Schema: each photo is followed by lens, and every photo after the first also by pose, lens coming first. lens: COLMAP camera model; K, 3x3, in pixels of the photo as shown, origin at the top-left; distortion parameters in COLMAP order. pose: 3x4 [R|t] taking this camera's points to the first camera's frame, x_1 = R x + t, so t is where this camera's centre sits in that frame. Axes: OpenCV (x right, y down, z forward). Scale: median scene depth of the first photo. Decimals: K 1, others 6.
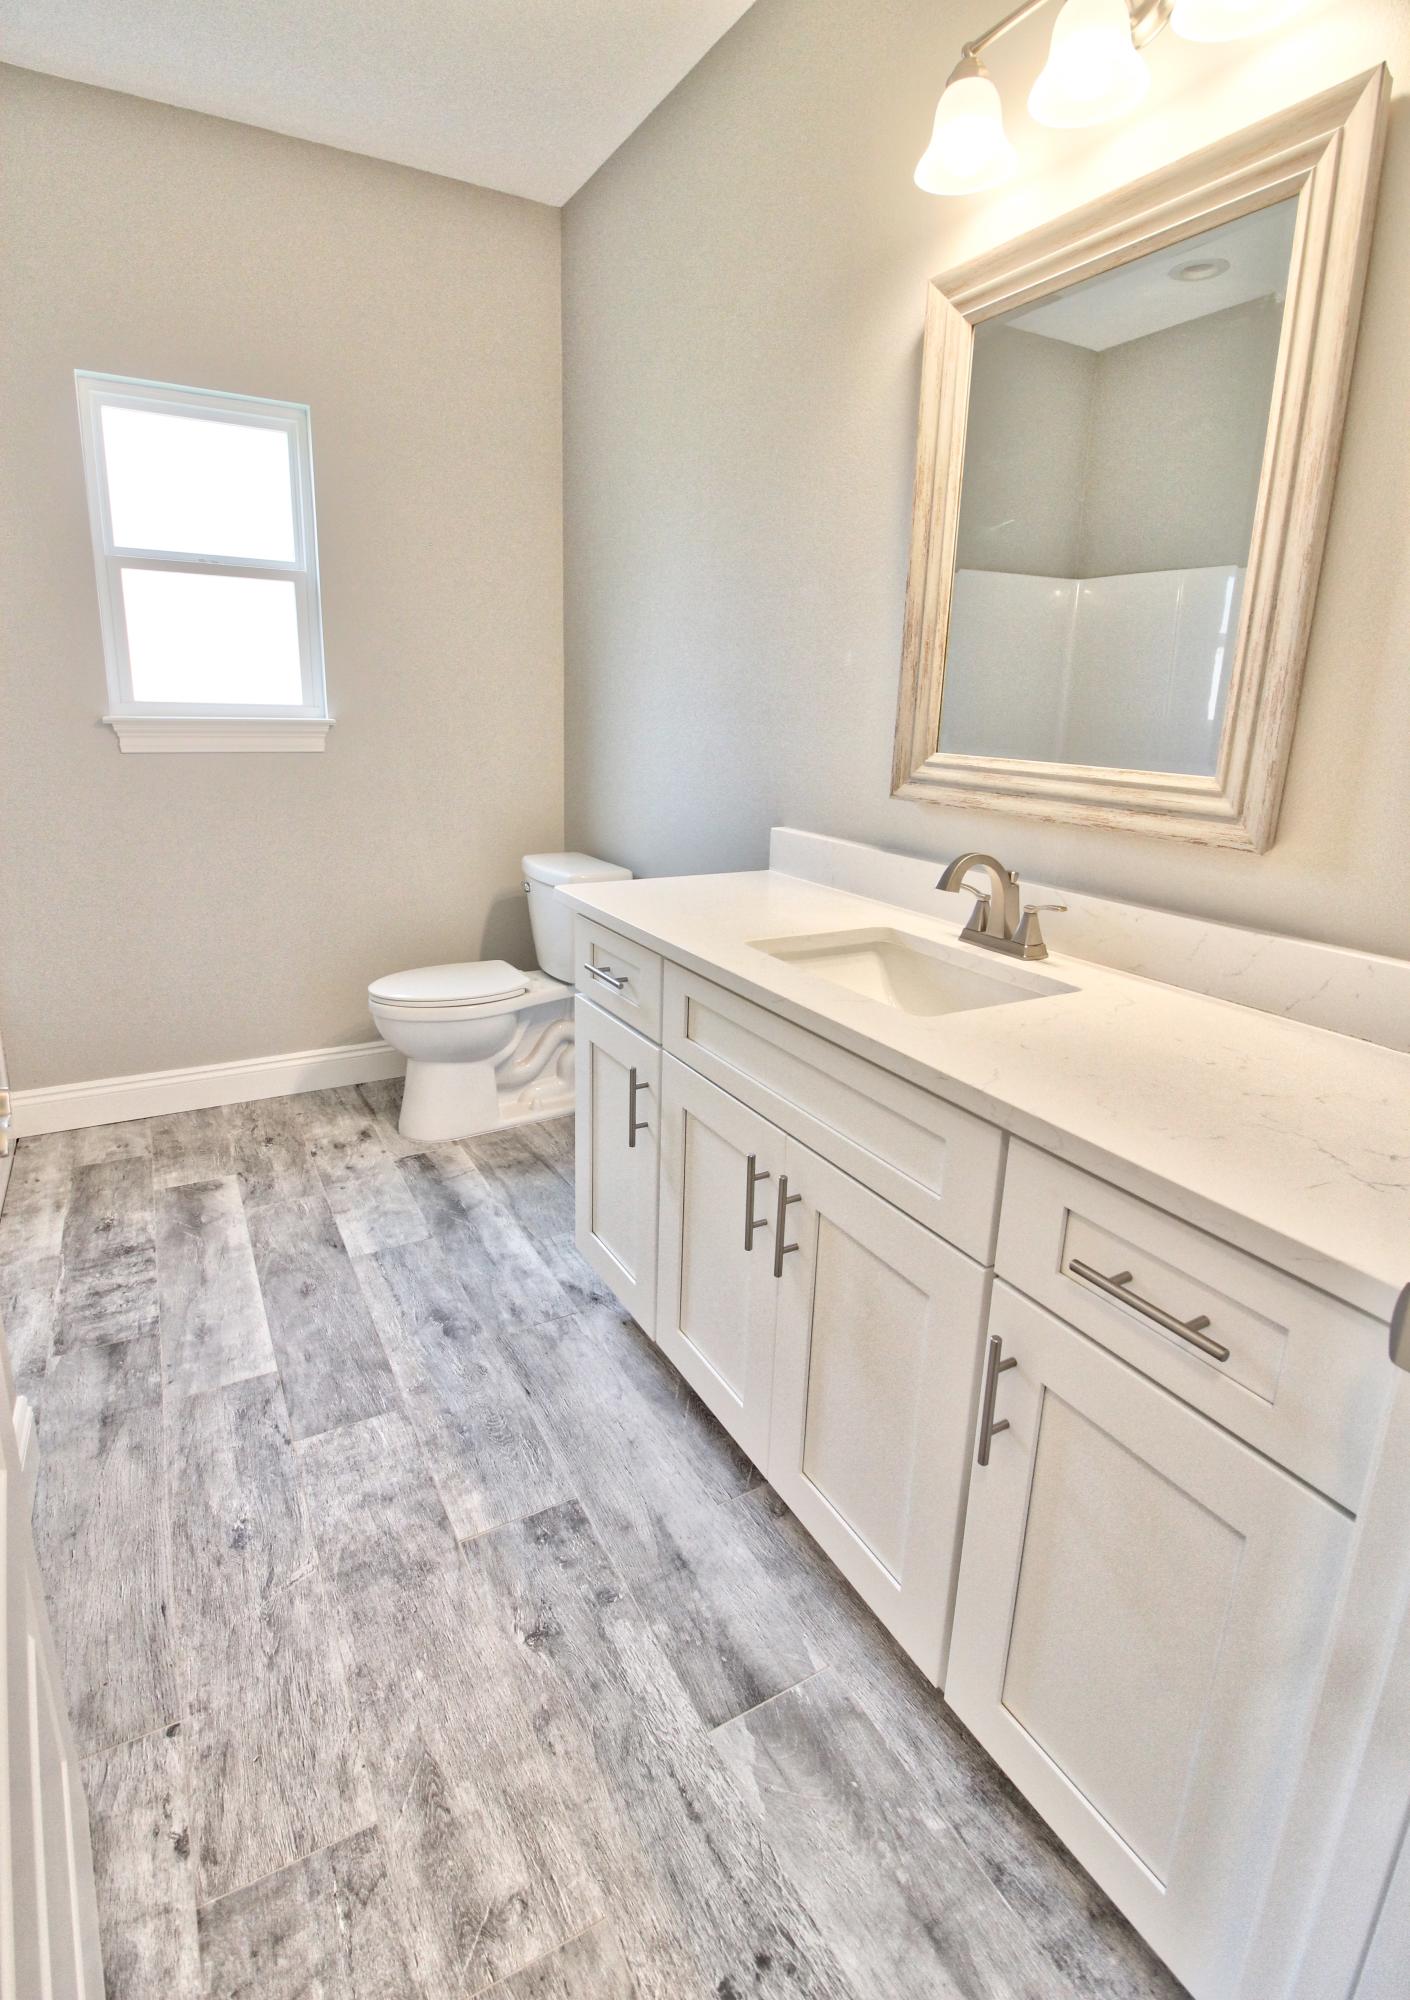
lens RADIAL K [[978.1, 0, 692.7], [0, 978.1, 948.1], [0, 0, 1]] dist [0.000156, -0.014464]
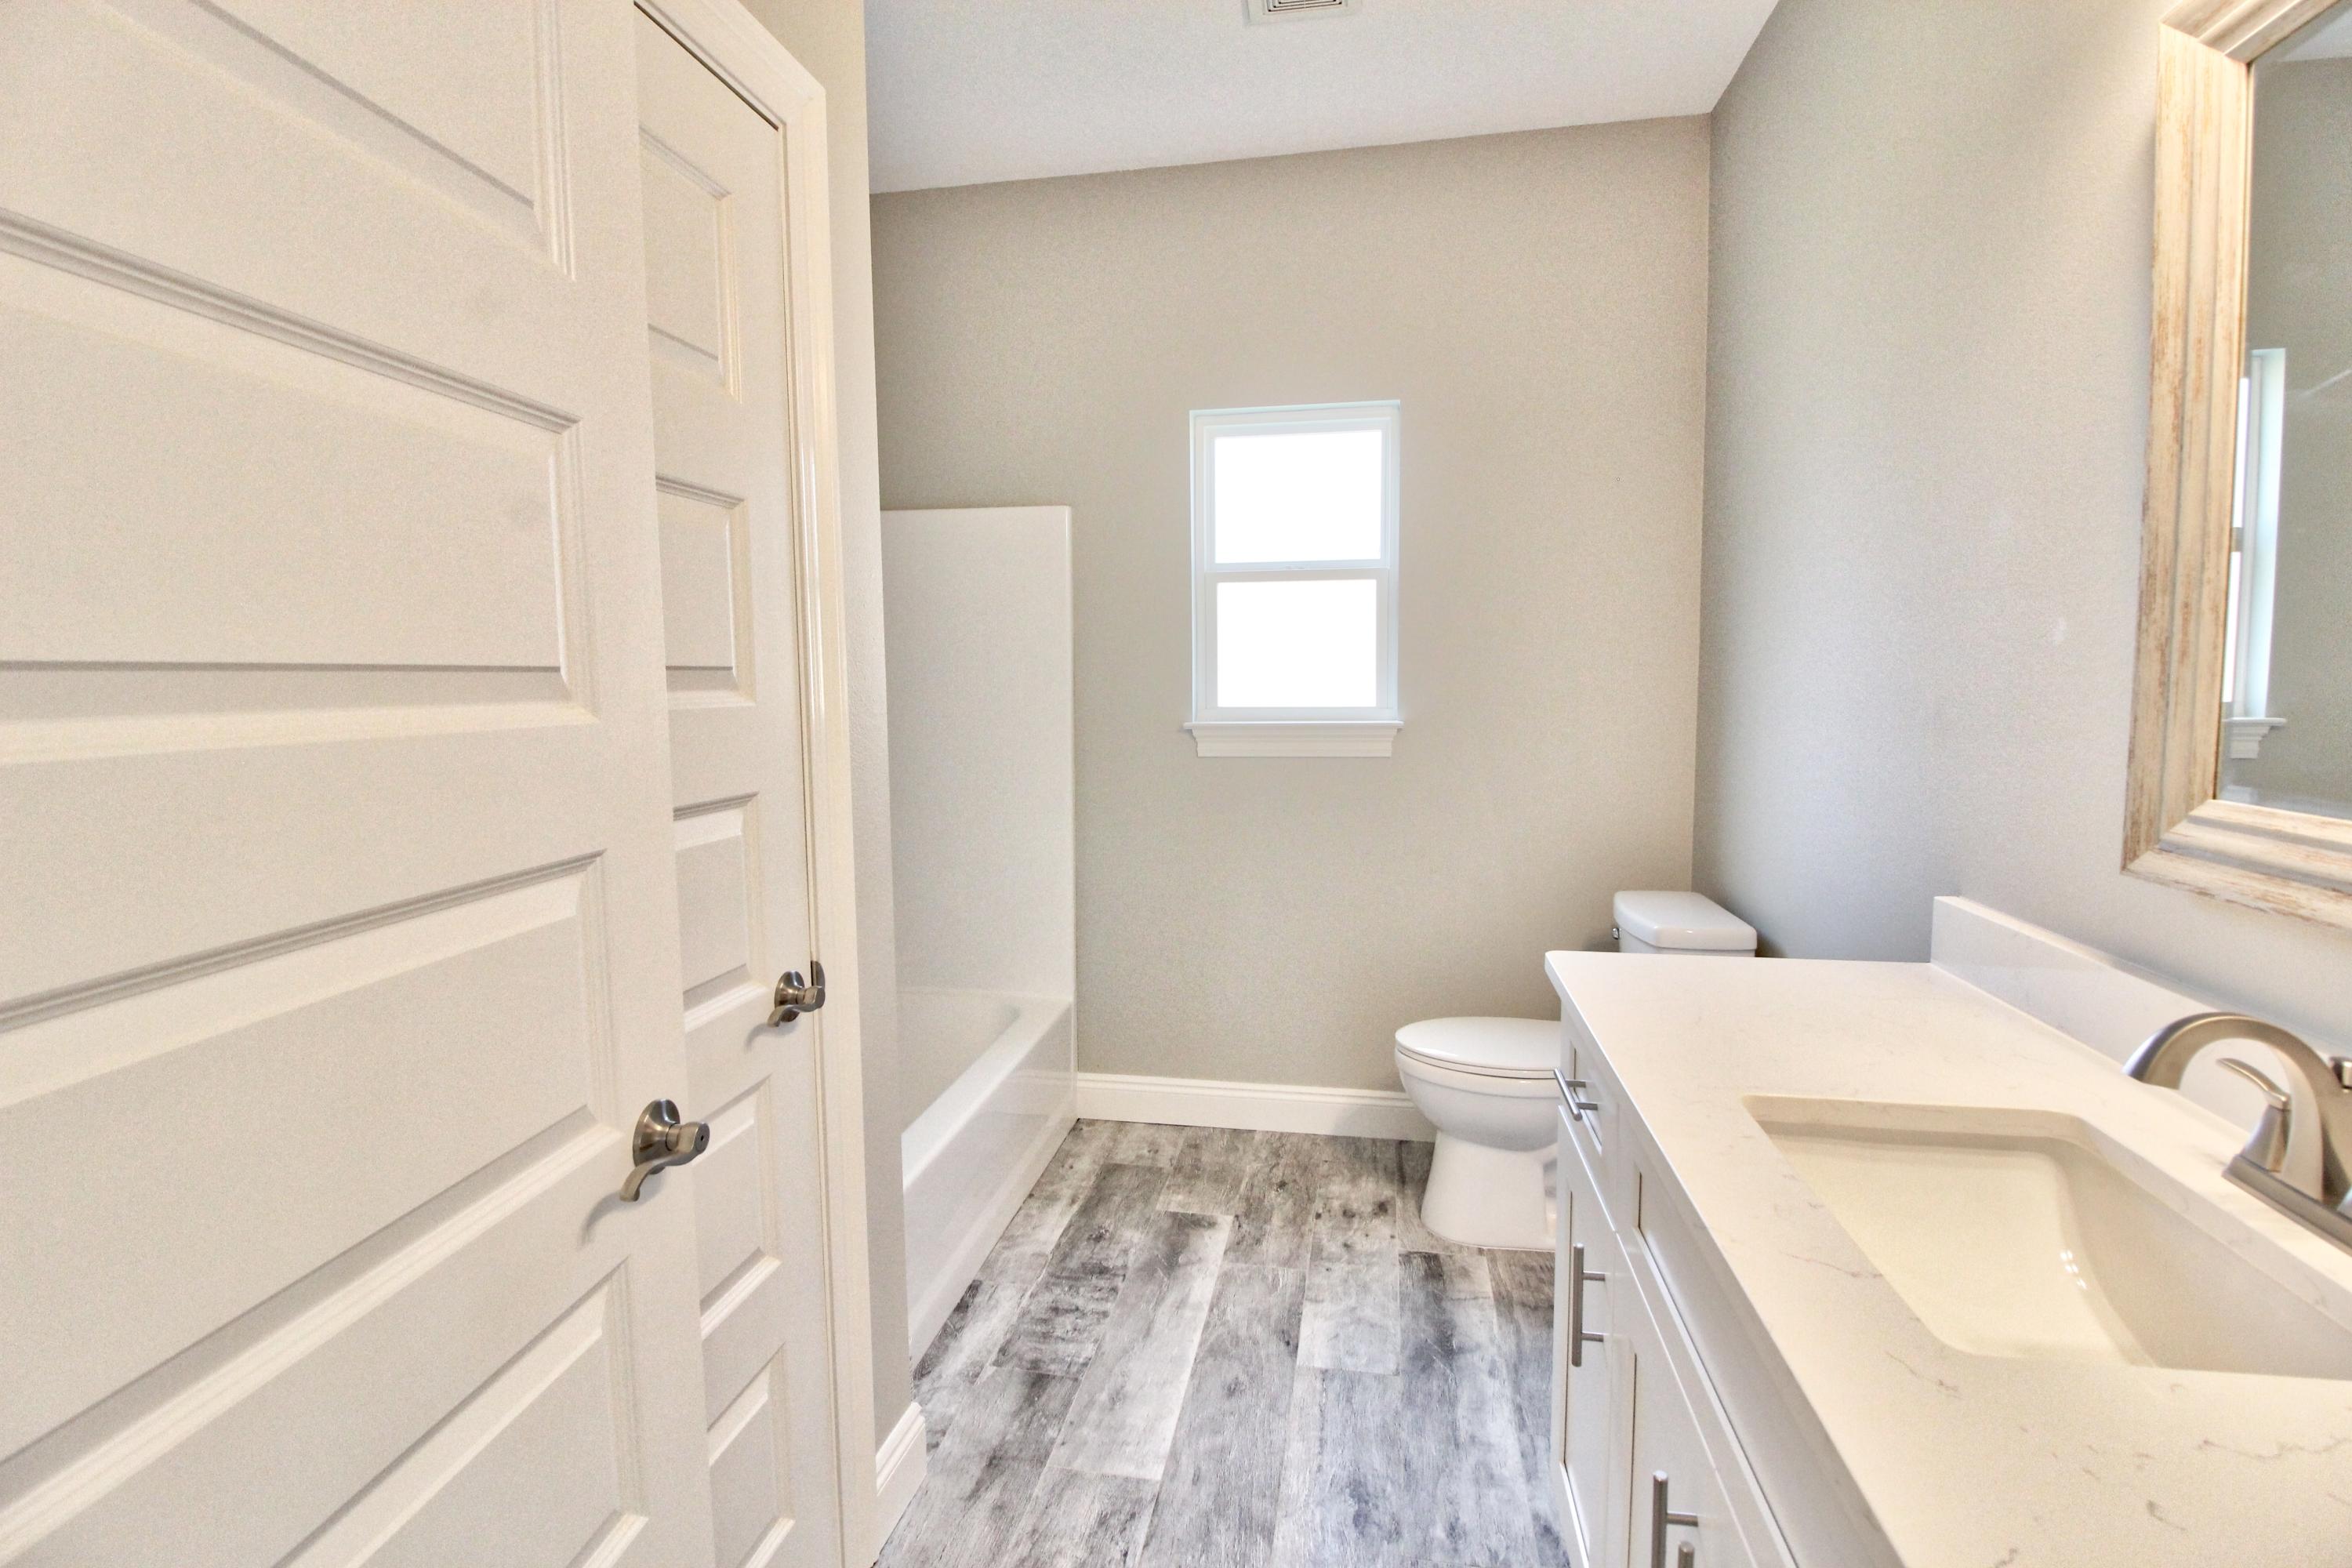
lens RADIAL K [[1085.8, 0, 1165.1], [0, 1085.8, 765.5], [0, 0, 1]] dist [0.000172, -0.013094]
pose [[0.762434, 0.019060, -0.646785, 0.154571], [-0.128671, 0.984070, -0.122679, -0.058343], [0.634143, 0.176758, 0.752741, 0.152668]]
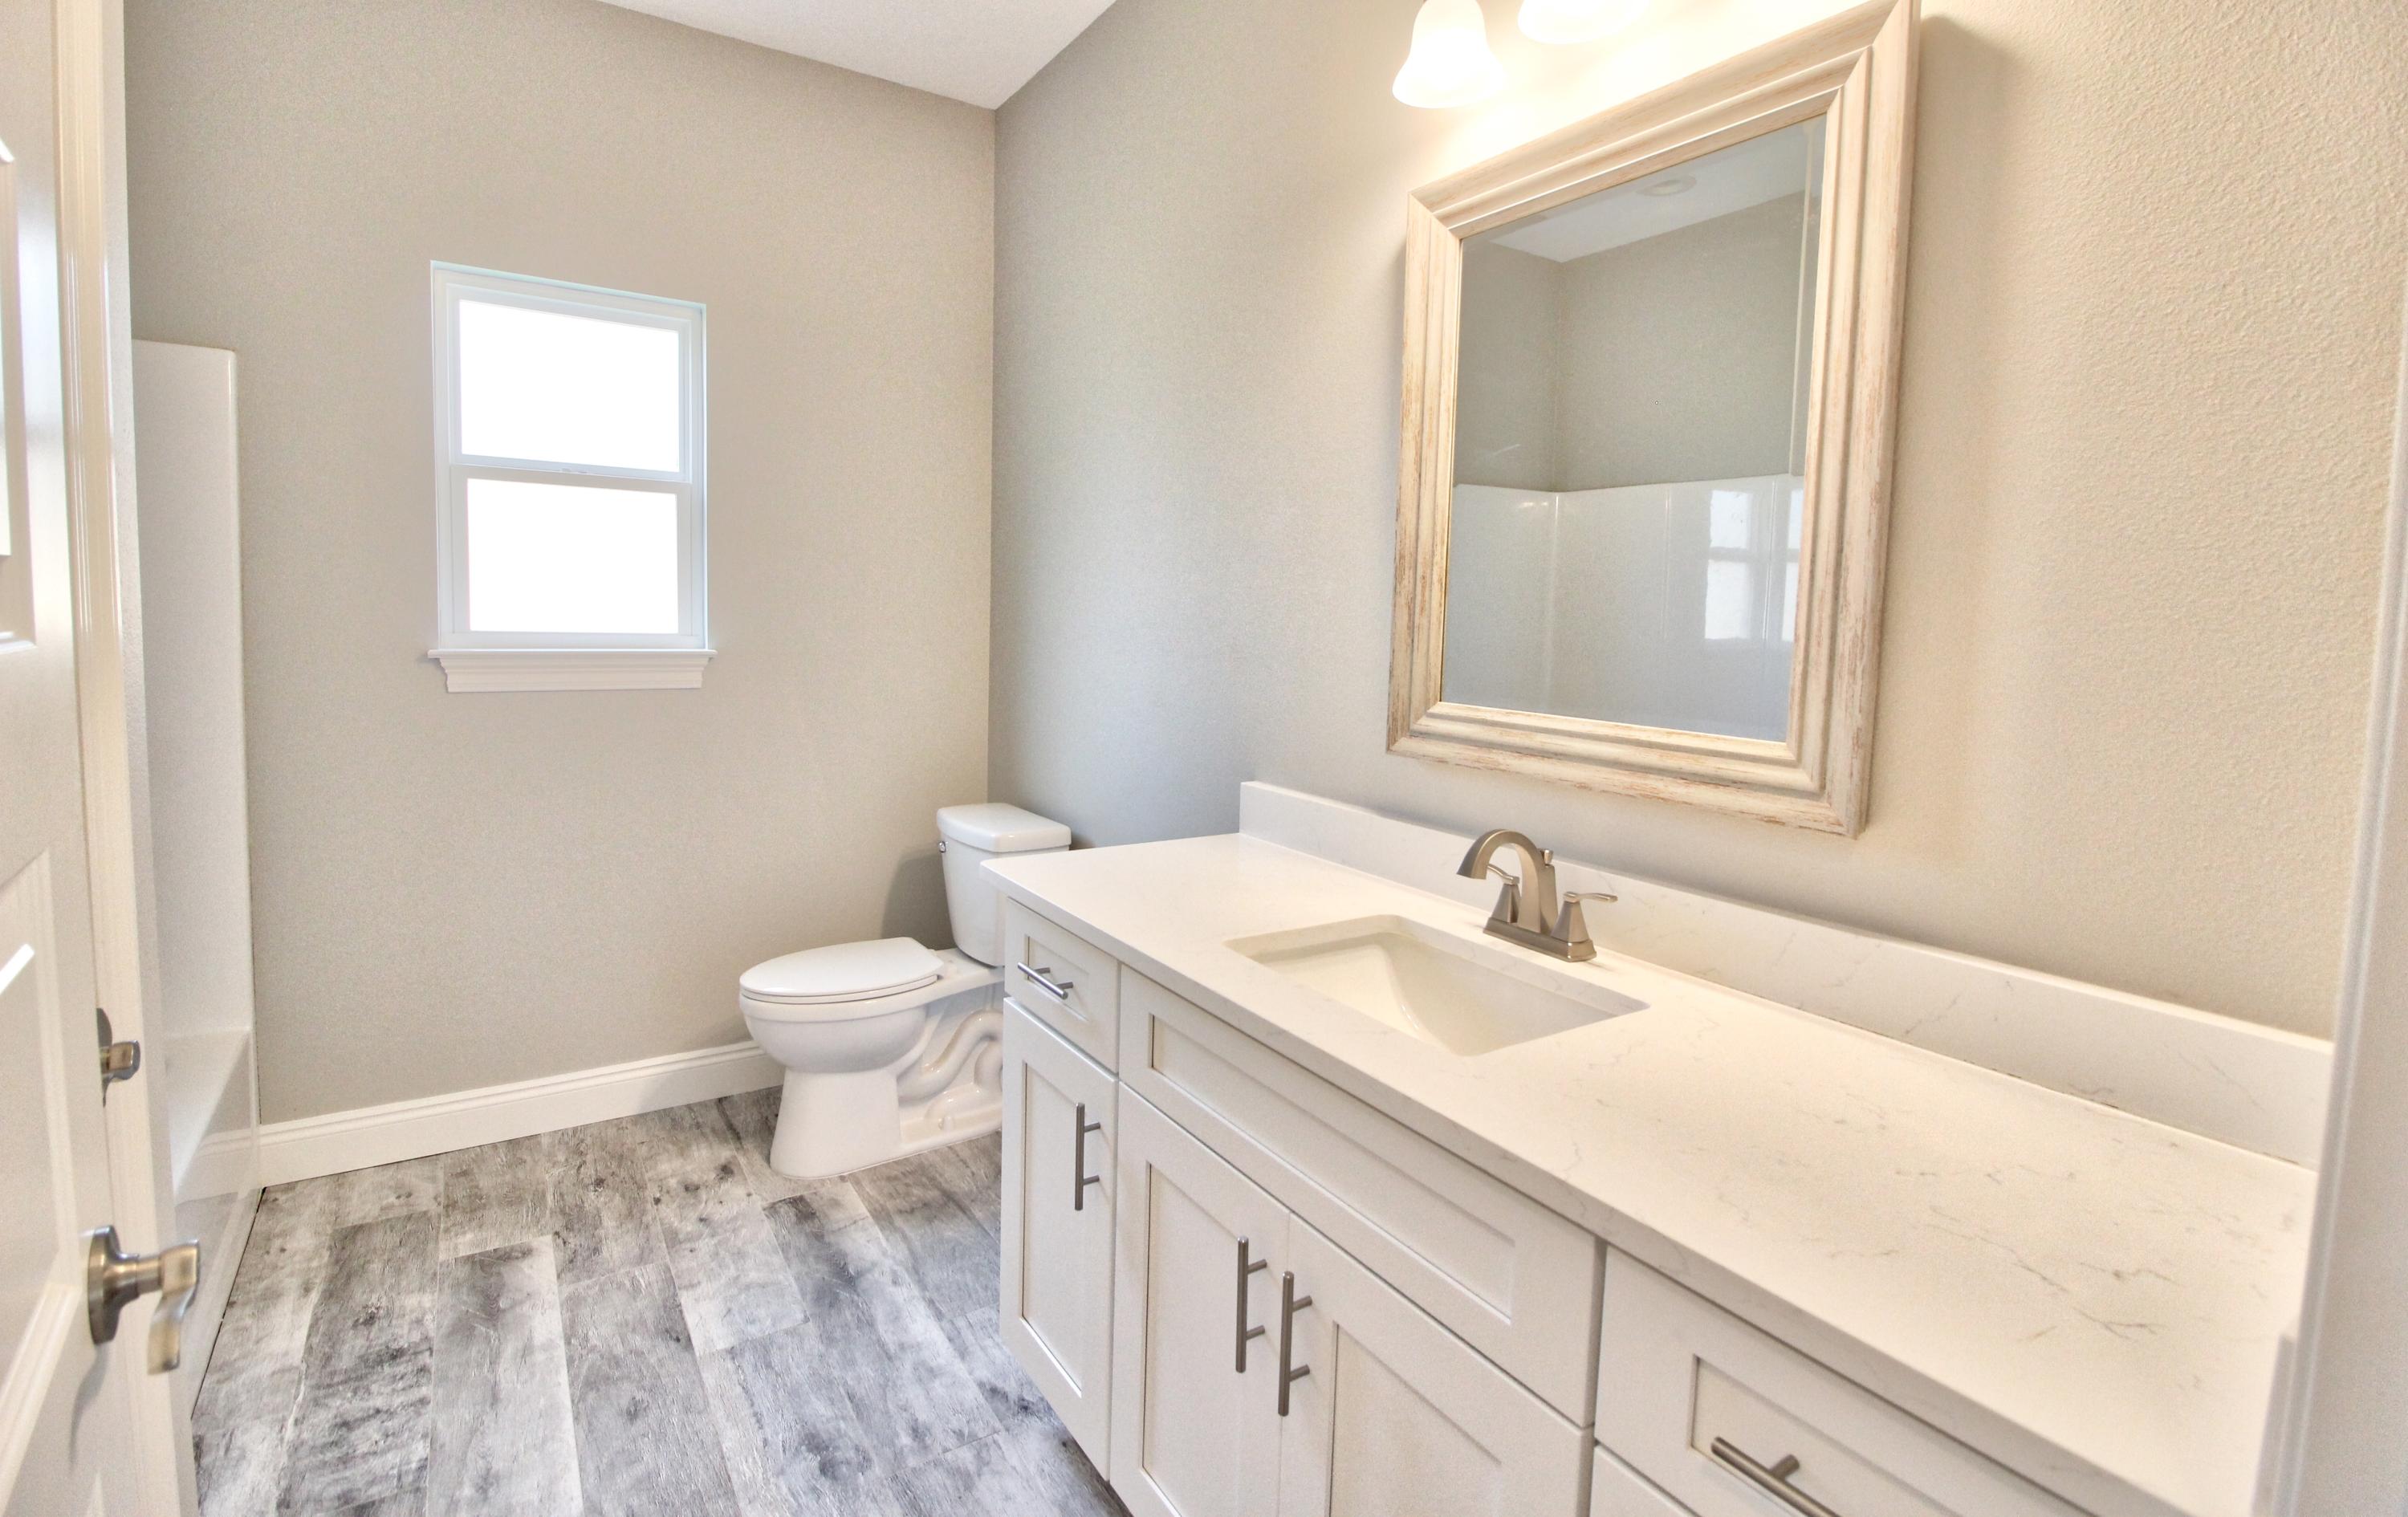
lens RADIAL K [[1112.4, 0, 1196.2], [0, 1112.4, 695.3], [0, 0, 1]] dist [-0.000019, -0.014412]
pose [[0.998025, -0.005180, 0.062608, -0.017759], [0.015662, 0.985642, -0.168122, -0.037851], [-0.060838, 0.168770, 0.983776, 0.051653]]
